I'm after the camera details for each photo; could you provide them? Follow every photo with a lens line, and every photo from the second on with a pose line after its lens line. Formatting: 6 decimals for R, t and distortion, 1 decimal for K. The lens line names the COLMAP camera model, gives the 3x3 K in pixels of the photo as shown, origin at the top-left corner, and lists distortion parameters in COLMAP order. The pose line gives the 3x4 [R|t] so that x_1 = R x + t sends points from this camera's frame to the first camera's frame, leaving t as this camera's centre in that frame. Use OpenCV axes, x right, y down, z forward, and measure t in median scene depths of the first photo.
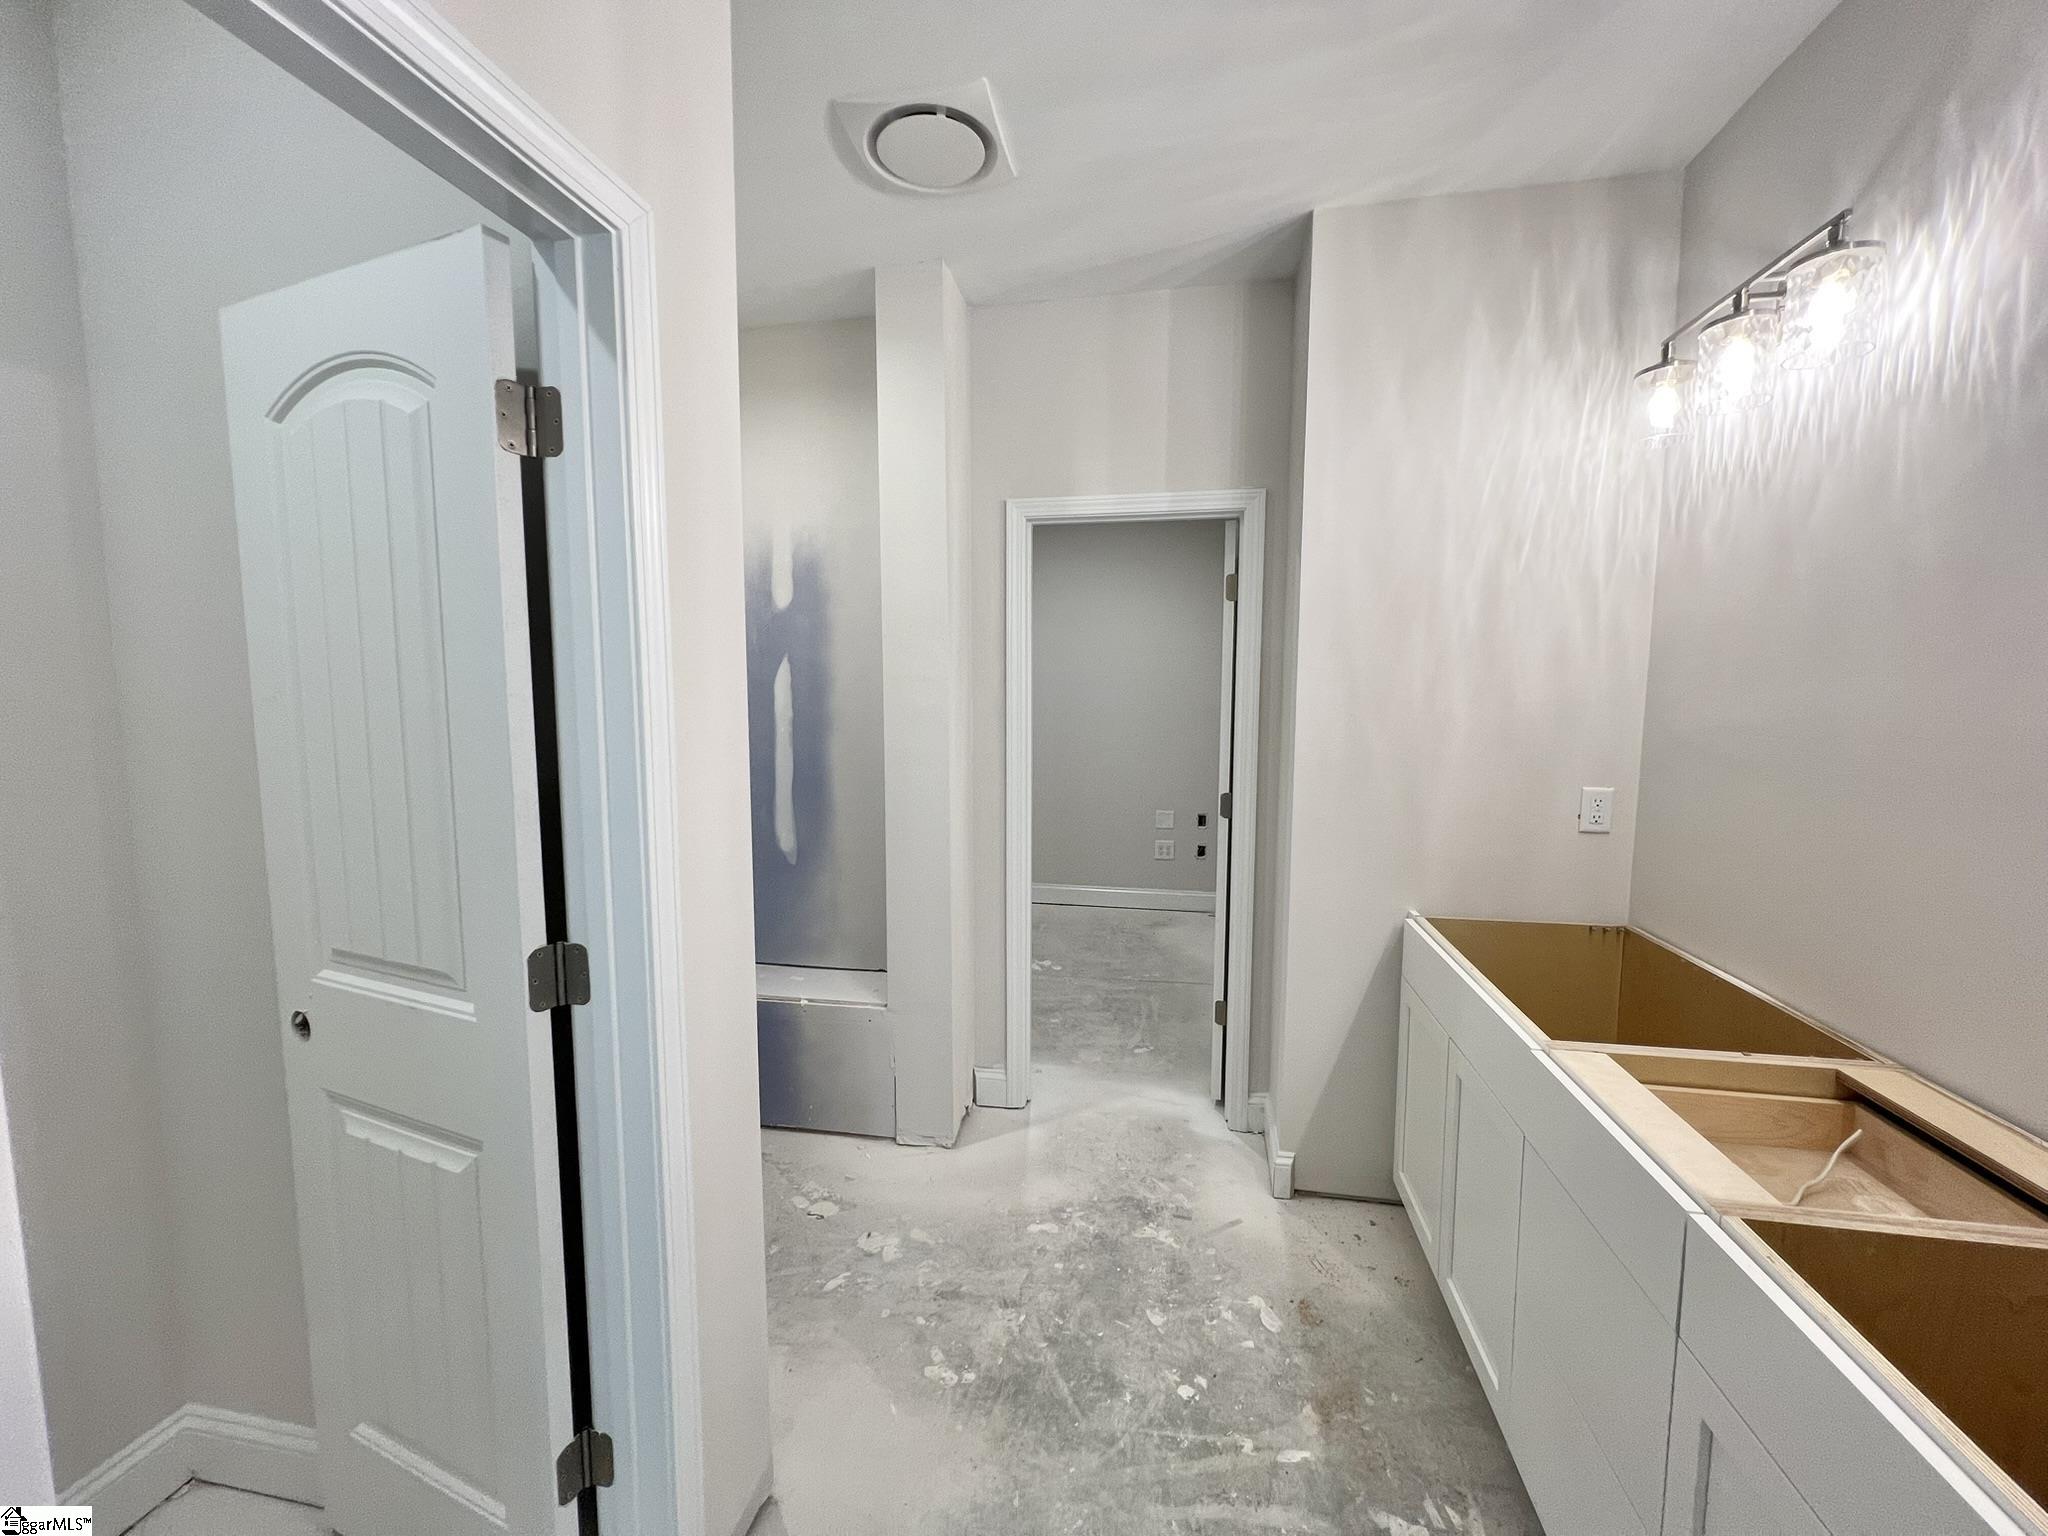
lens RADIAL K [[821.8, 0, 1025.6], [0, 821.8, 771.6], [0, 0, 1]] dist [-0.002355, 0.000619]
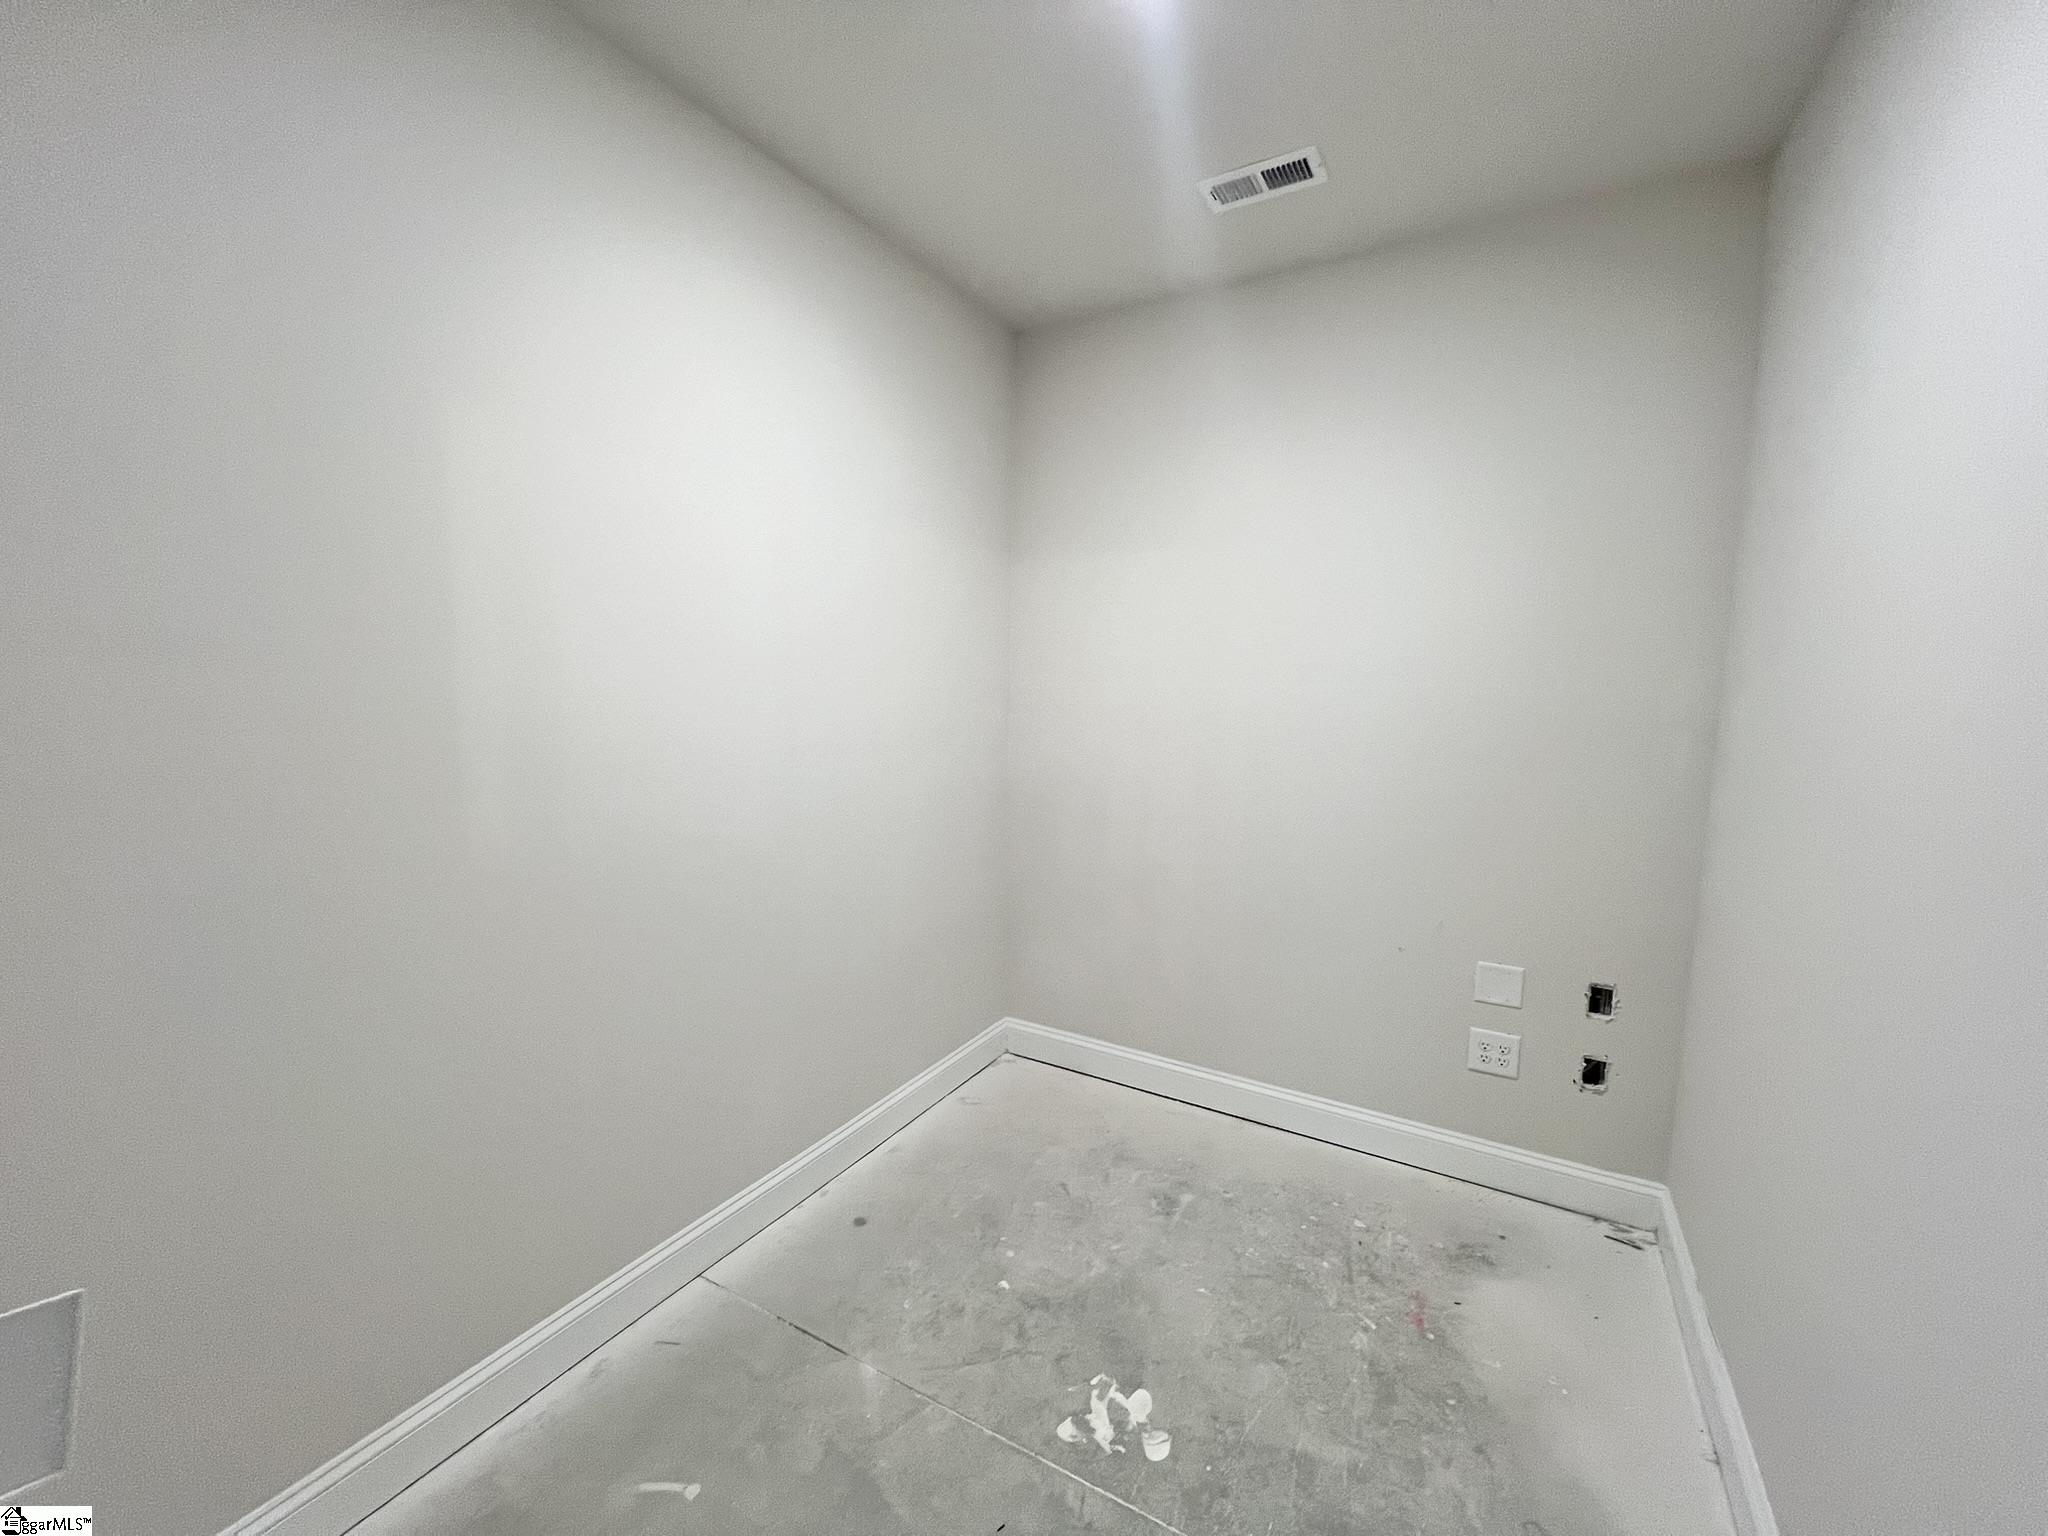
lens RADIAL K [[821.8, 0, 1025.6], [0, 821.8, 771.6], [0, 0, 1]] dist [-0.002355, 0.000619]
pose [[0.944946, 0.045636, -0.324027, 0.192446], [-0.043201, 0.998958, 0.014706, -0.134498], [0.324361, 0.000102, 0.945933, 1.414420]]
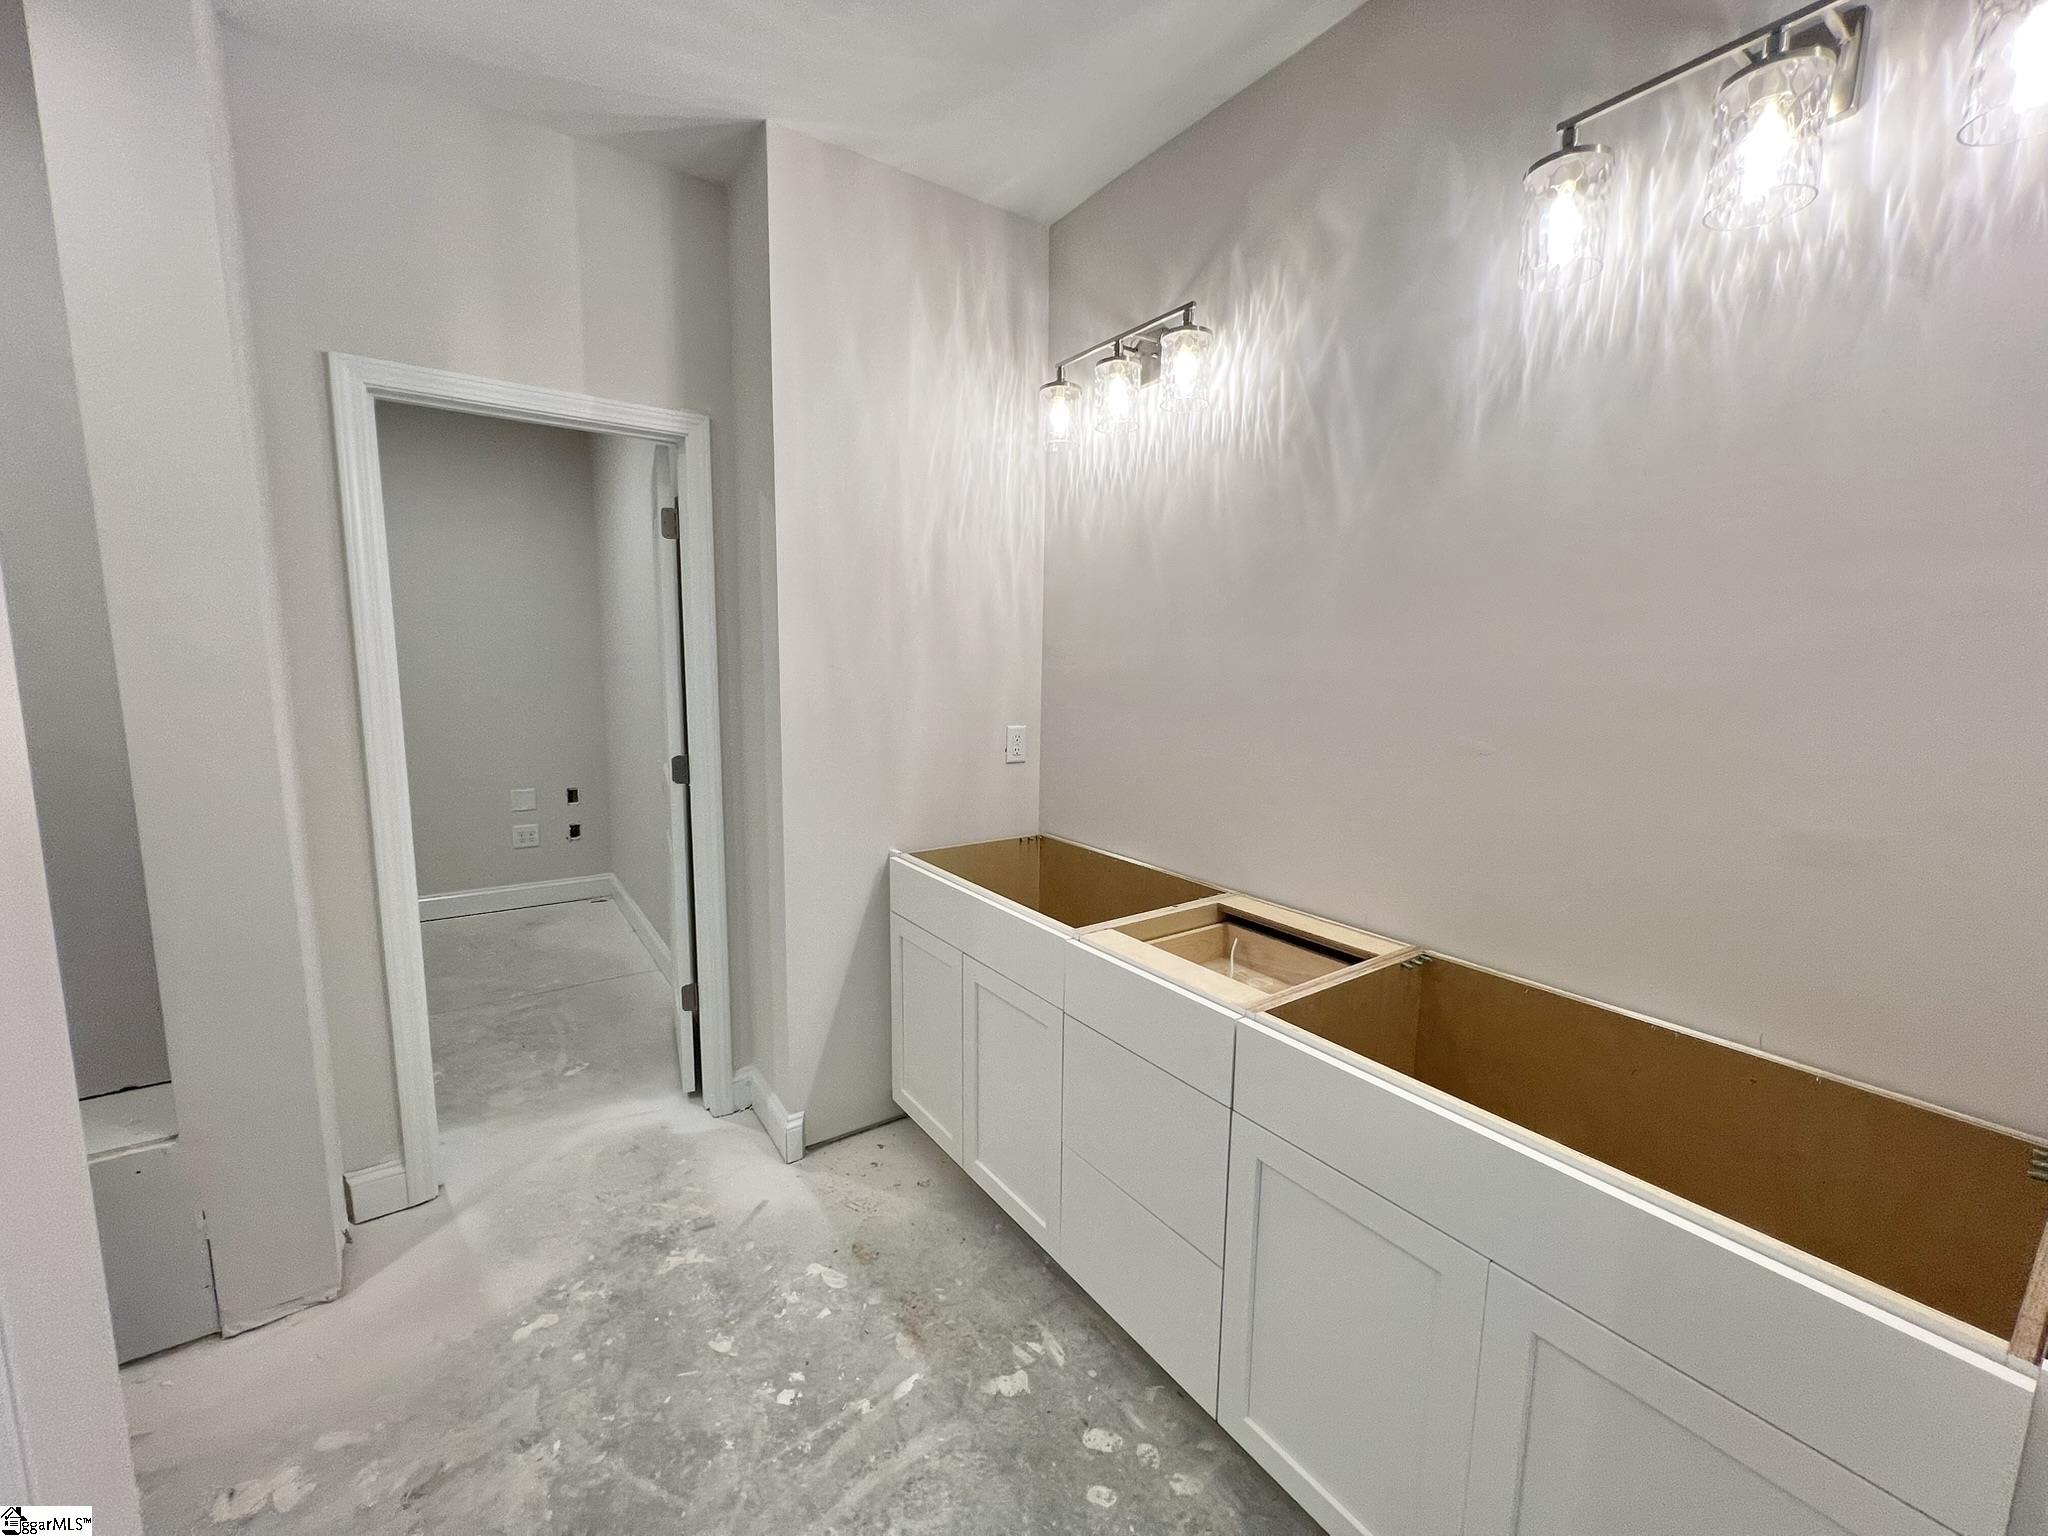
lens RADIAL K [[821.8, 0, 1025.6], [0, 821.8, 771.6], [0, 0, 1]] dist [-0.002355, 0.000619]
pose [[0.695849, -0.089191, 0.712628, -0.186302], [0.056933, 0.995986, 0.069063, 0.004047], [-0.715928, -0.007485, 0.698134, 0.144567]]
